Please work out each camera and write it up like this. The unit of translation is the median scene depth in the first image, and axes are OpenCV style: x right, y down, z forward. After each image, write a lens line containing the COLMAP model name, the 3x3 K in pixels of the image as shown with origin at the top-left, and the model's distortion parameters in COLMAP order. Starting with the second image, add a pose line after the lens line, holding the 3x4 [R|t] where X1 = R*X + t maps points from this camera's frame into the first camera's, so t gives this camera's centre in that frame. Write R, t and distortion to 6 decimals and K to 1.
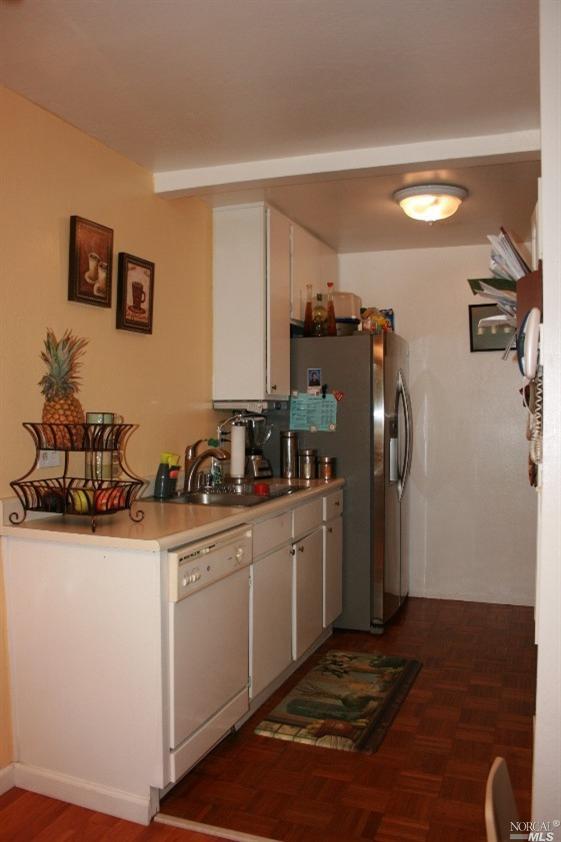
lens RADIAL K [[729.1, 0, 280.7], [0, 729.1, 422.9], [0, 0, 1]] dist [-0.127426, 0.082776]
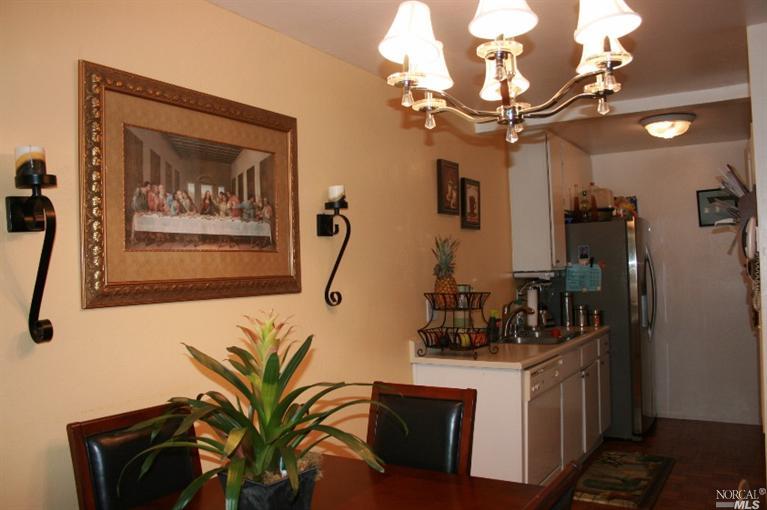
lens RADIAL K [[664.1, 0, 380.9], [0, 664.1, 250.7], [0, 0, 1]] dist [-0.127426, 0.082776]
pose [[0.982521, -0.033186, -0.183170, -0.134237], [0.024693, 0.998520, -0.048459, -0.019583], [0.184507, 0.043089, 0.981886, -0.374428]]
